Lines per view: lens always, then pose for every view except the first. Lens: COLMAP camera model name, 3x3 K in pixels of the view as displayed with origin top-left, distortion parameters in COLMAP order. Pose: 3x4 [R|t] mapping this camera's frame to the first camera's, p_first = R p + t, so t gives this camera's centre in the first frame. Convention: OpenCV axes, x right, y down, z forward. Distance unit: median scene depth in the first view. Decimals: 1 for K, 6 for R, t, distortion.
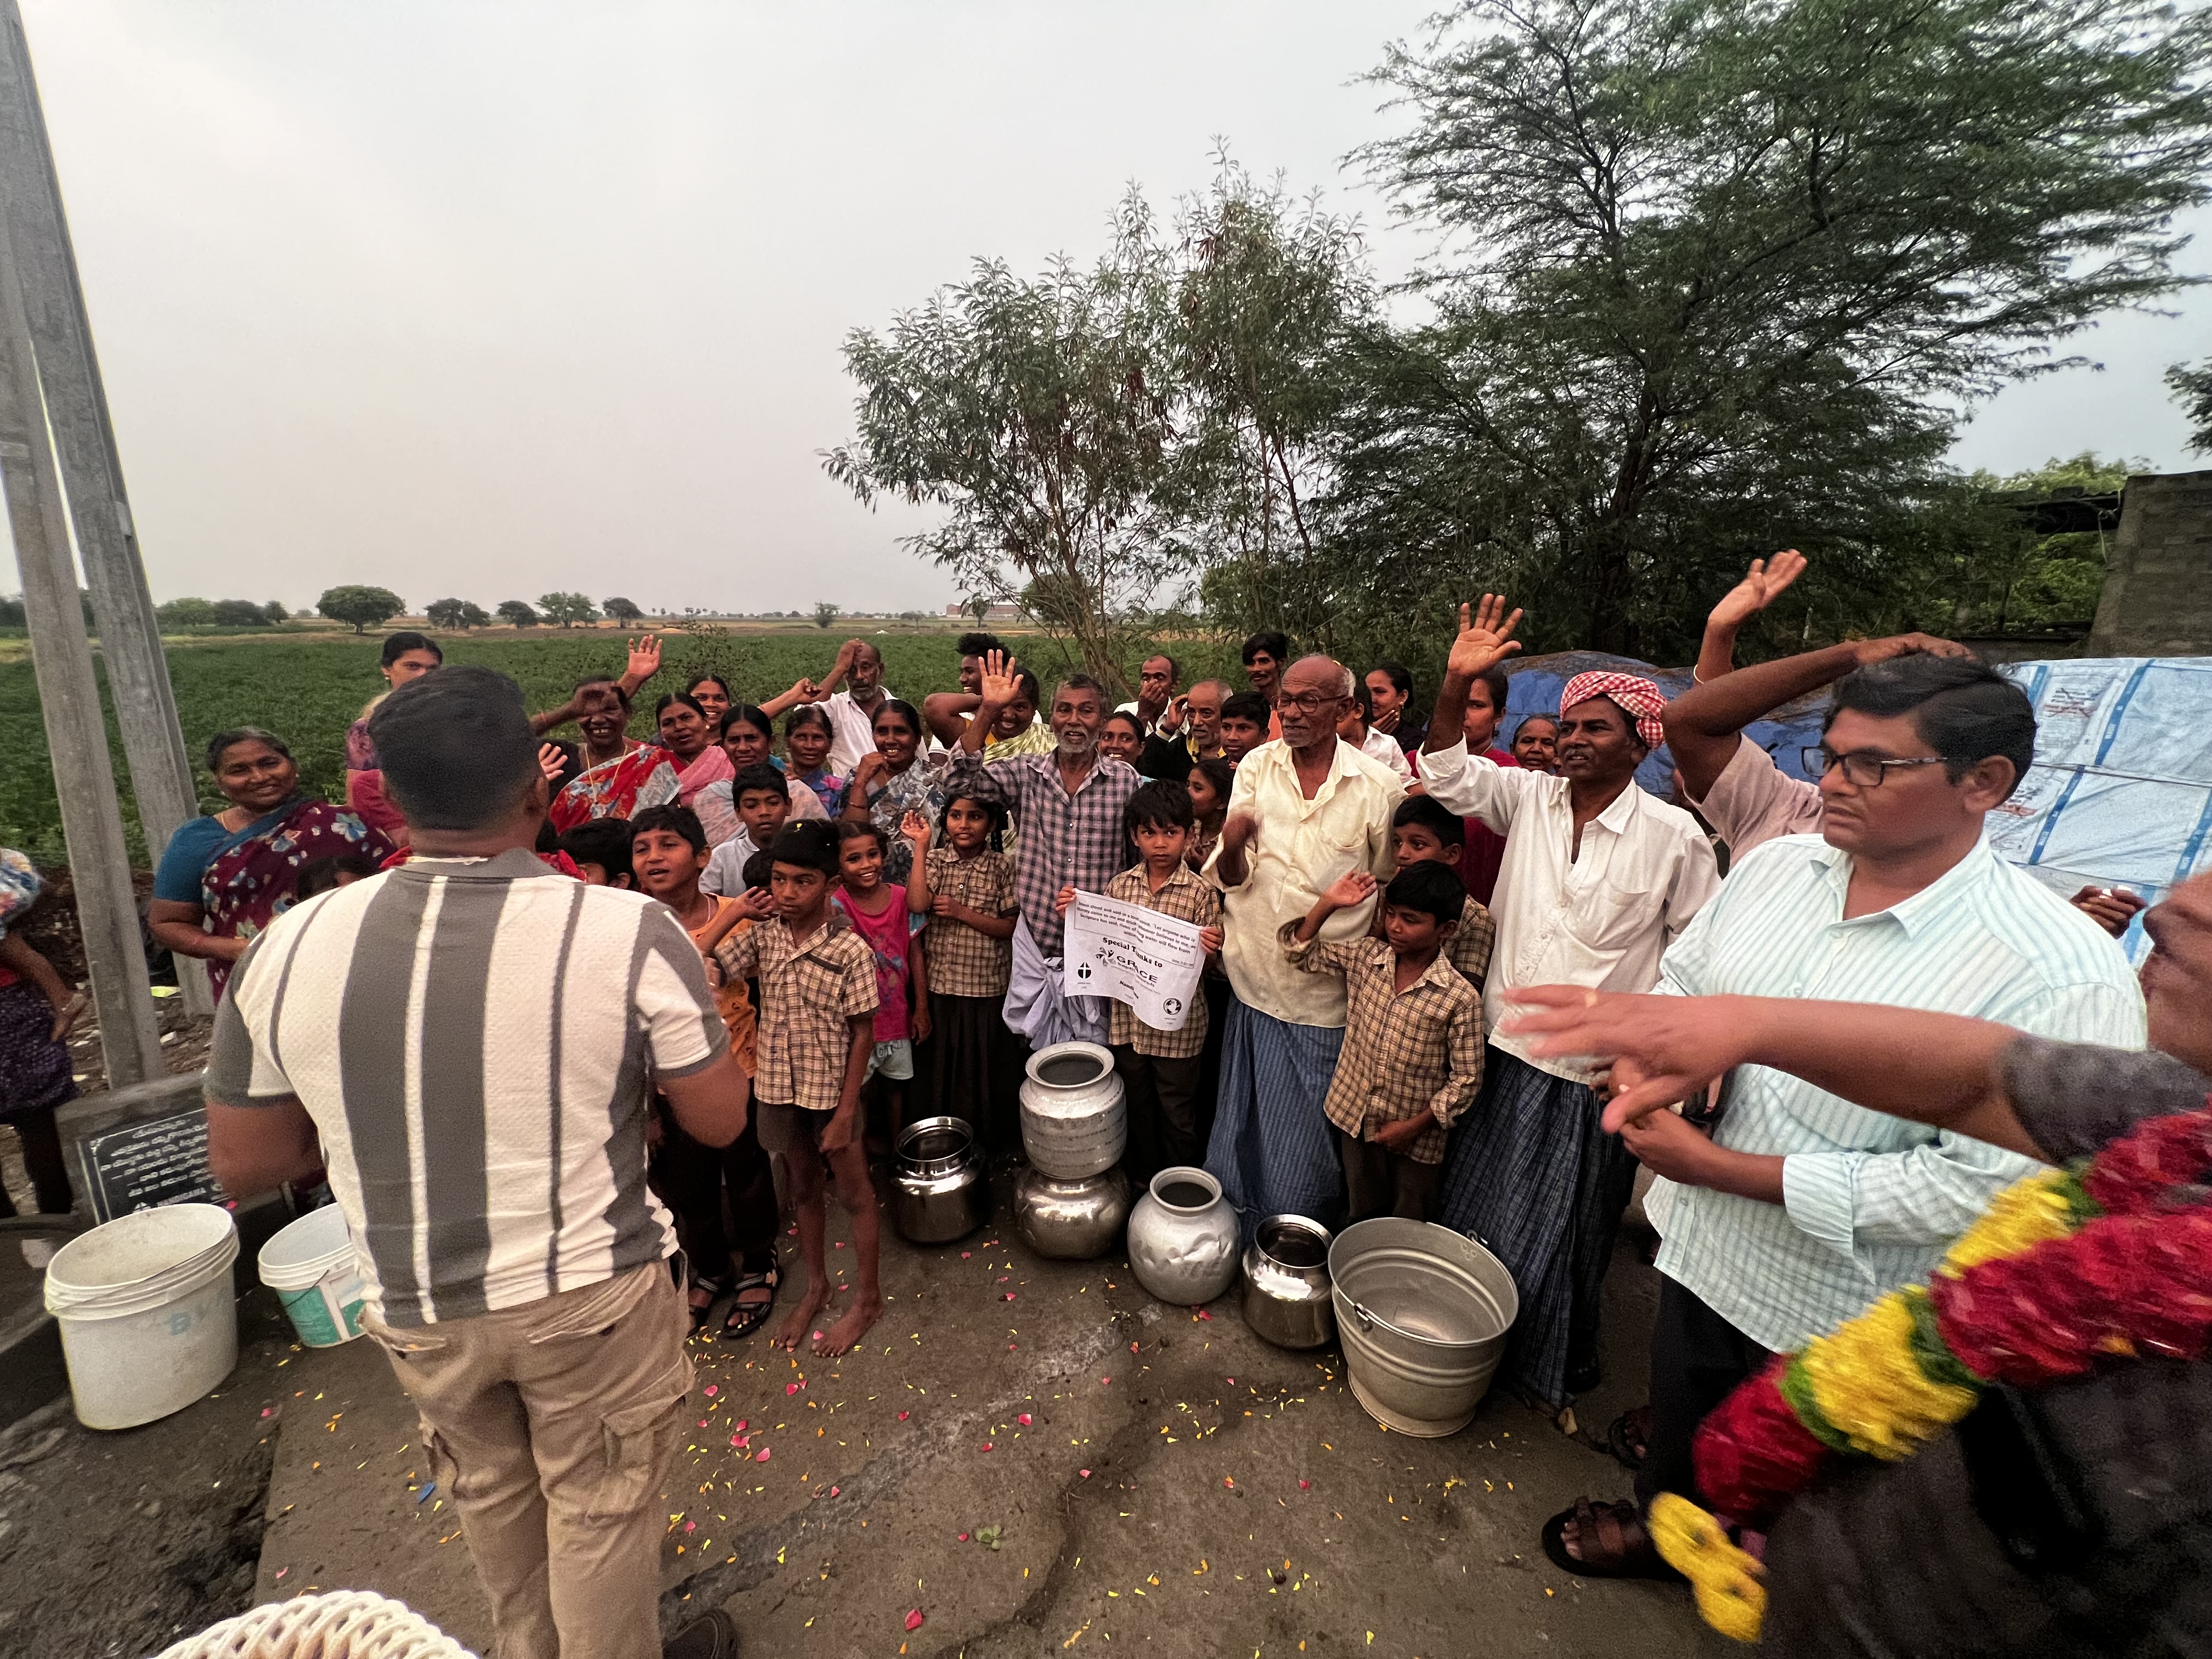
lens RADIAL K [[885.8, 0, 1081.7], [0, 885.8, 824.7], [0, 0, 1]] dist [-0.010581, 0.000612]
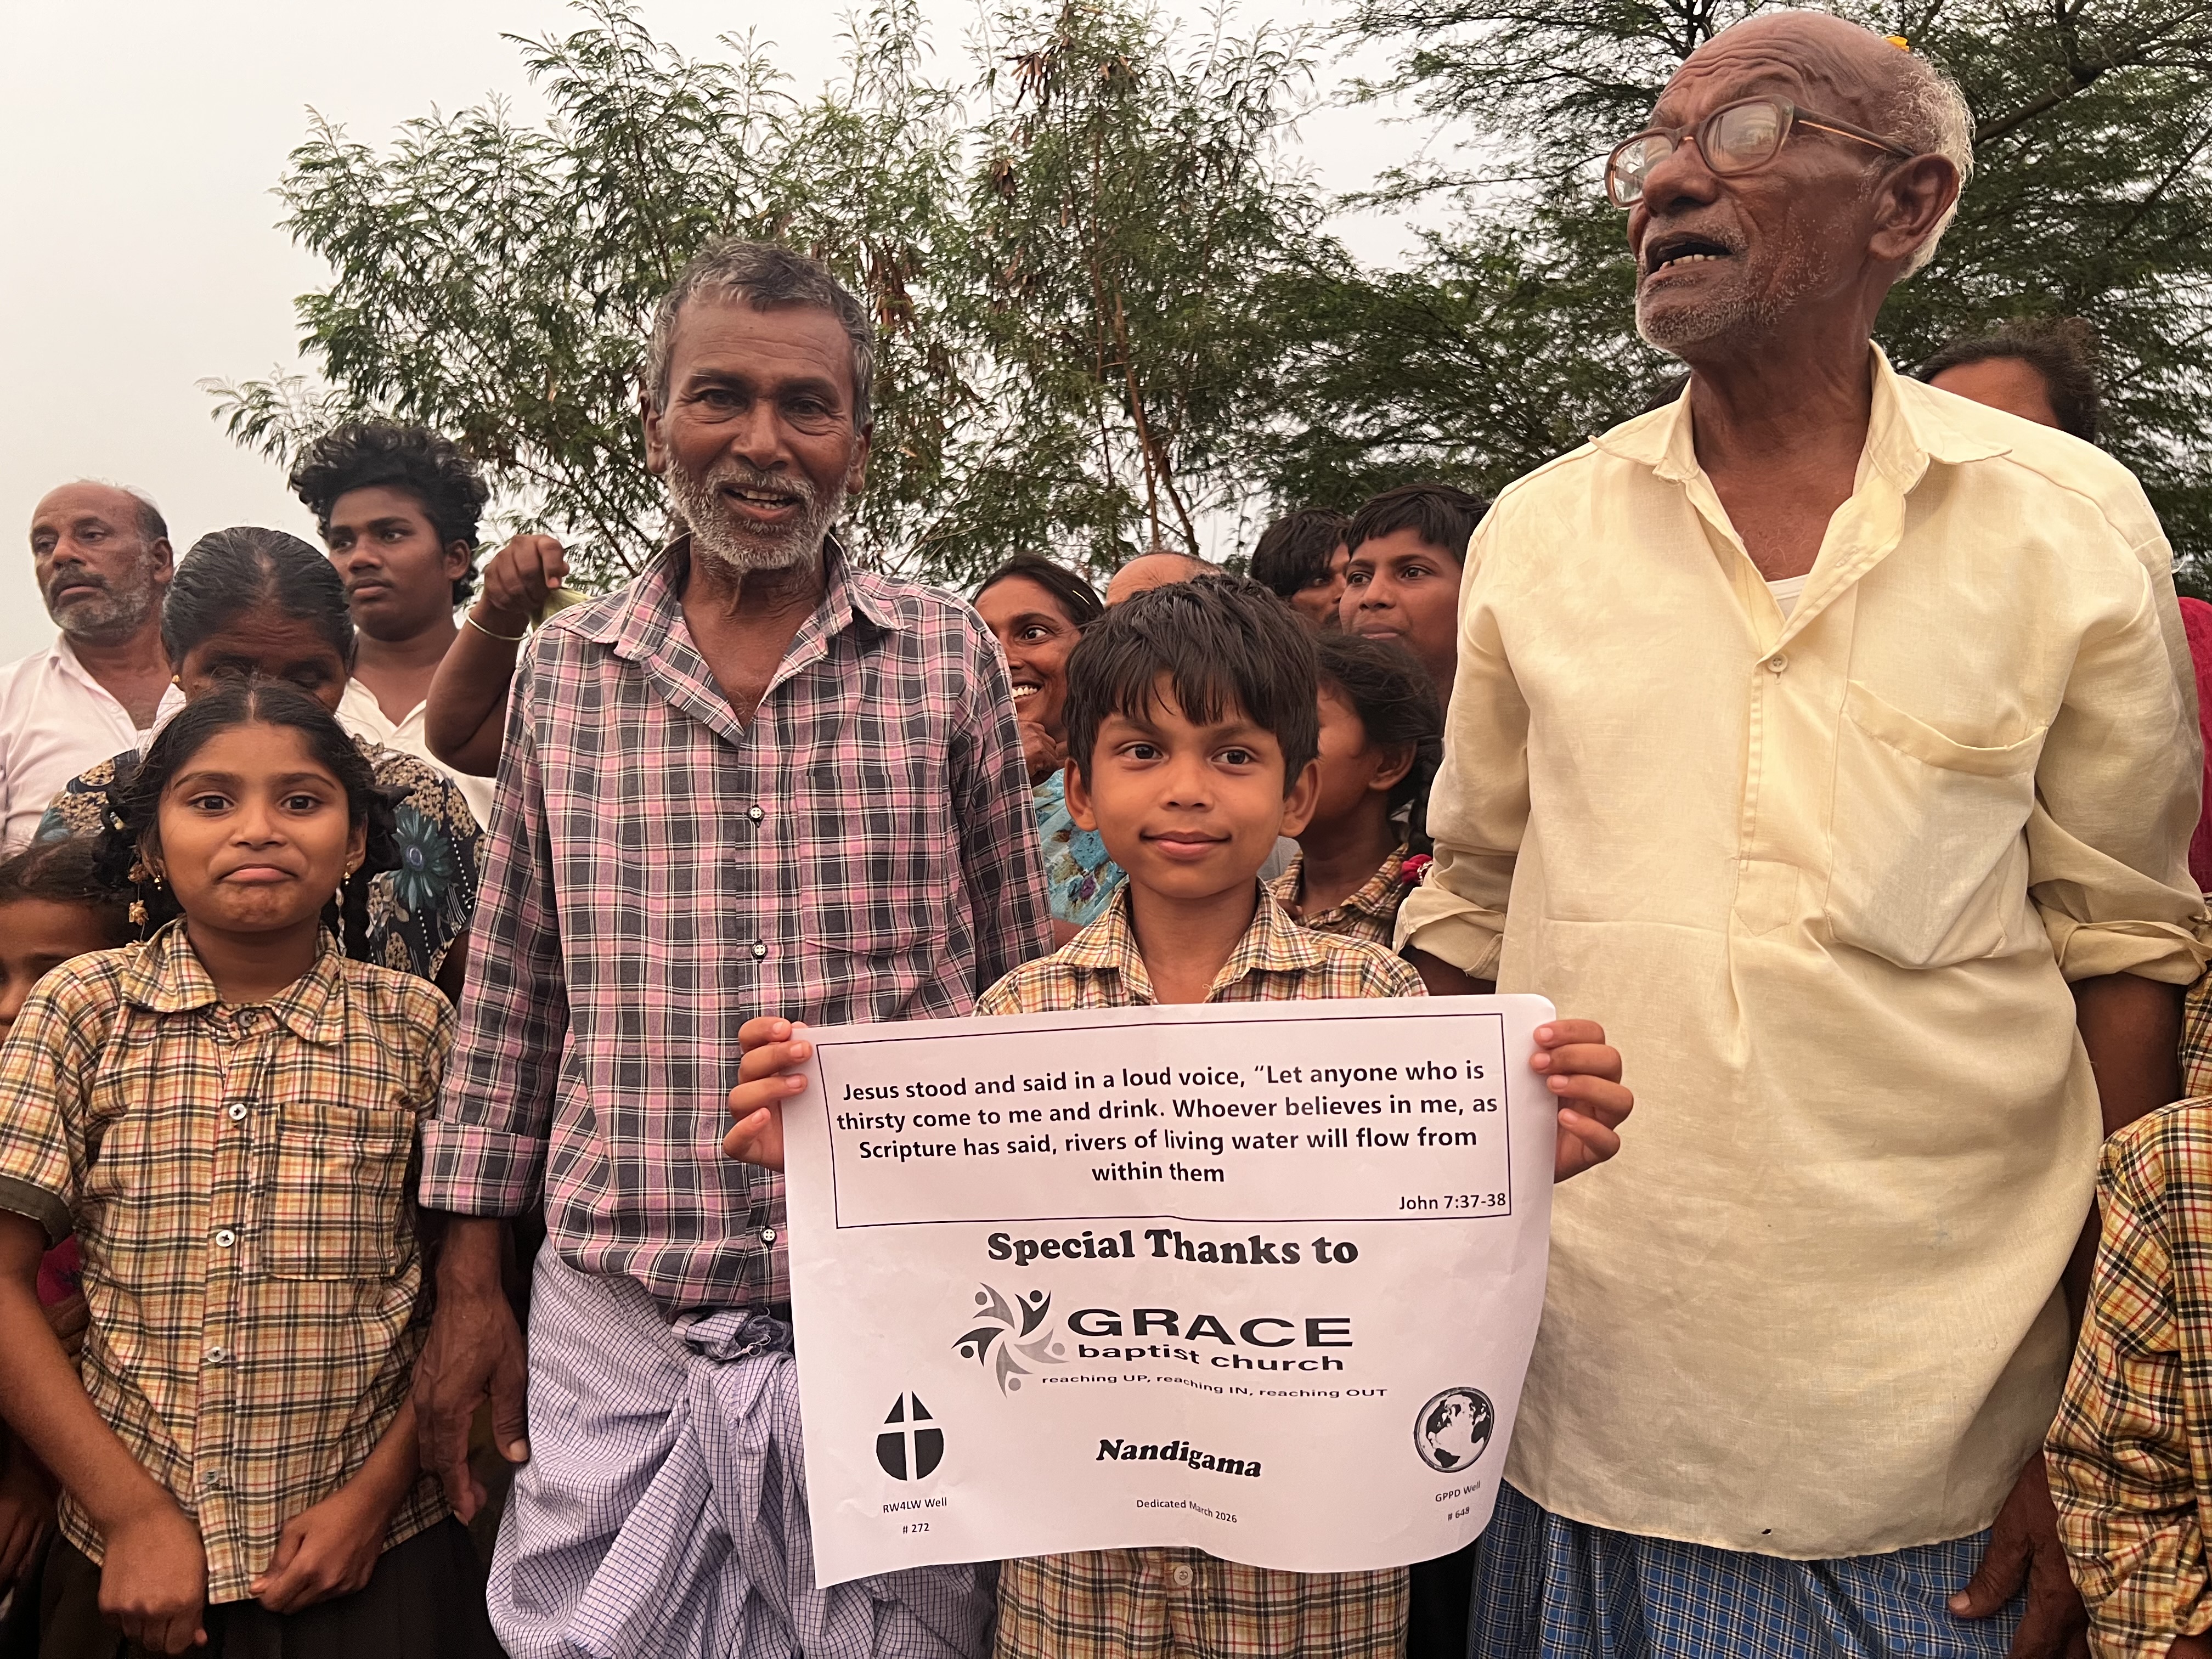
lens RADIAL K [[1675.7, 0, 1096.2], [0, 1675.7, 825.5], [0, 0, 1]] dist [0.032297, -0.038382]
pose [[0.983698, 0.002530, 0.179812, -0.000153], [0.041154, 0.970199, -0.238788, 0.032975], [-0.175058, 0.242295, 0.954279, 0.122697]]
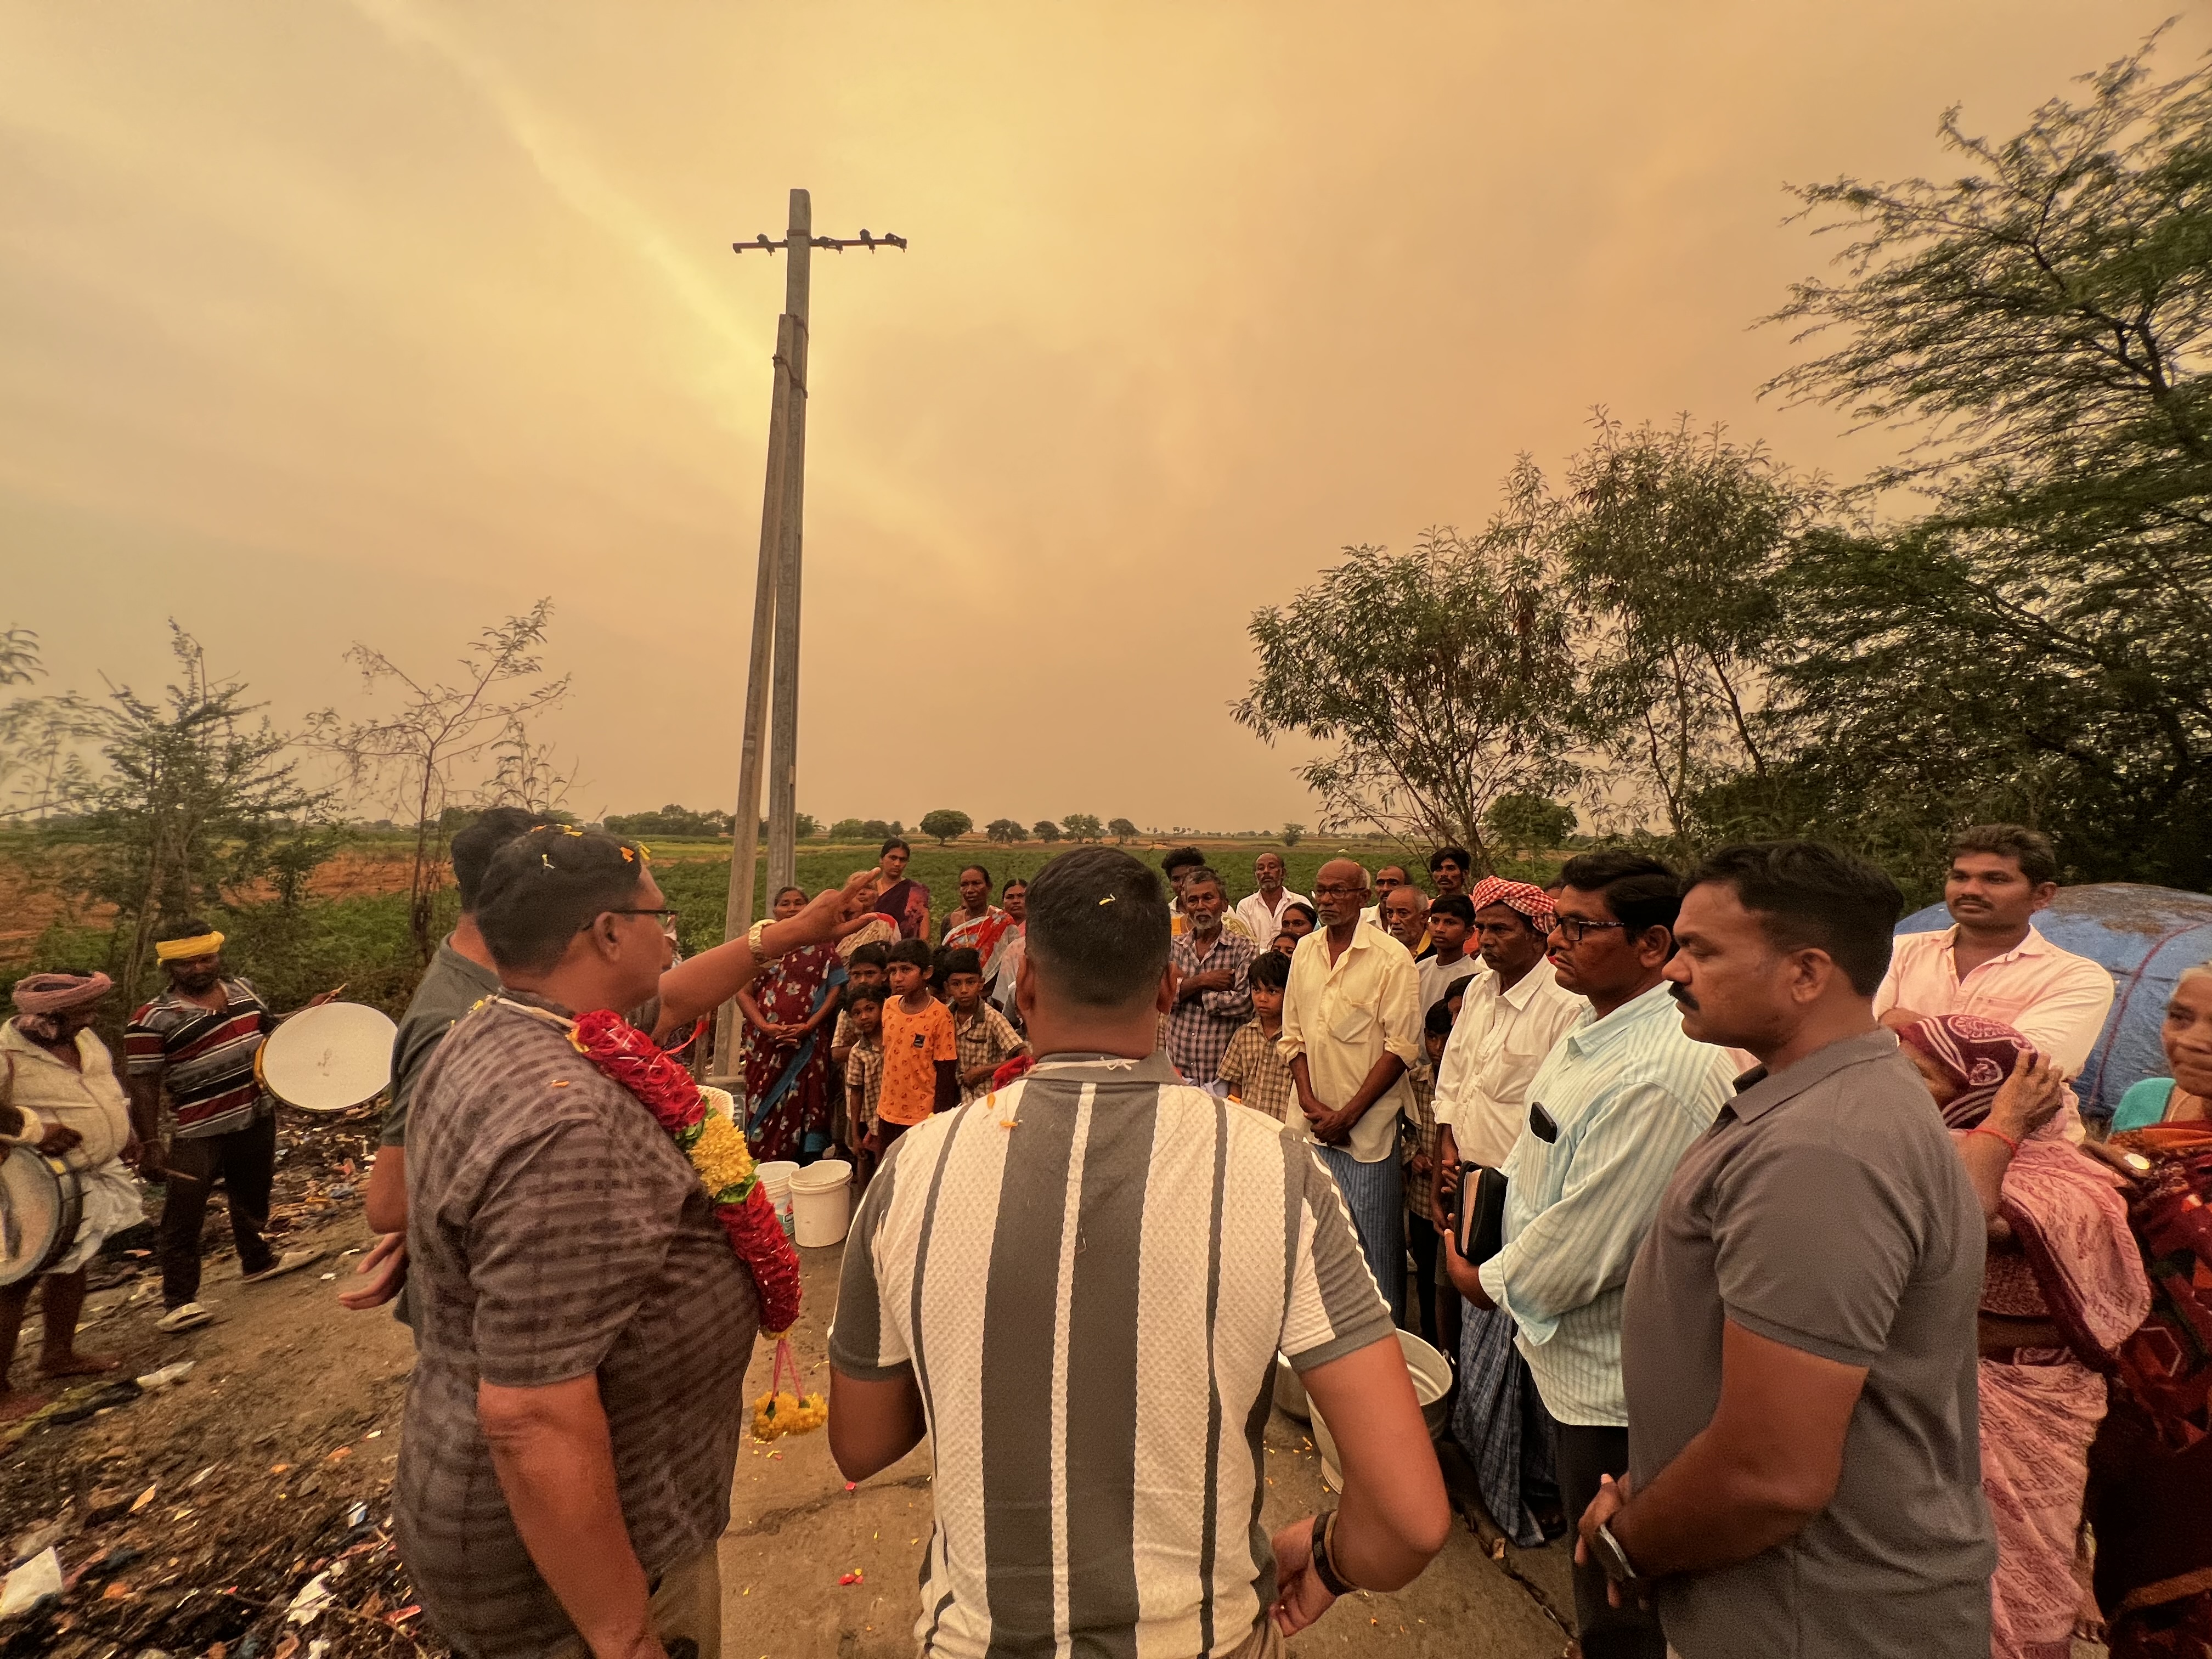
lens RADIAL K [[885.8, 0, 1096.8], [0, 885.8, 825.4], [0, 0, 1]] dist [-0.010581, 0.000612]
pose [[0.875759, 0.001383, -0.482747, 0.125918], [-0.117792, 0.970383, -0.210908, 0.021957], [0.468157, 0.241569, 0.849984, -0.080934]]
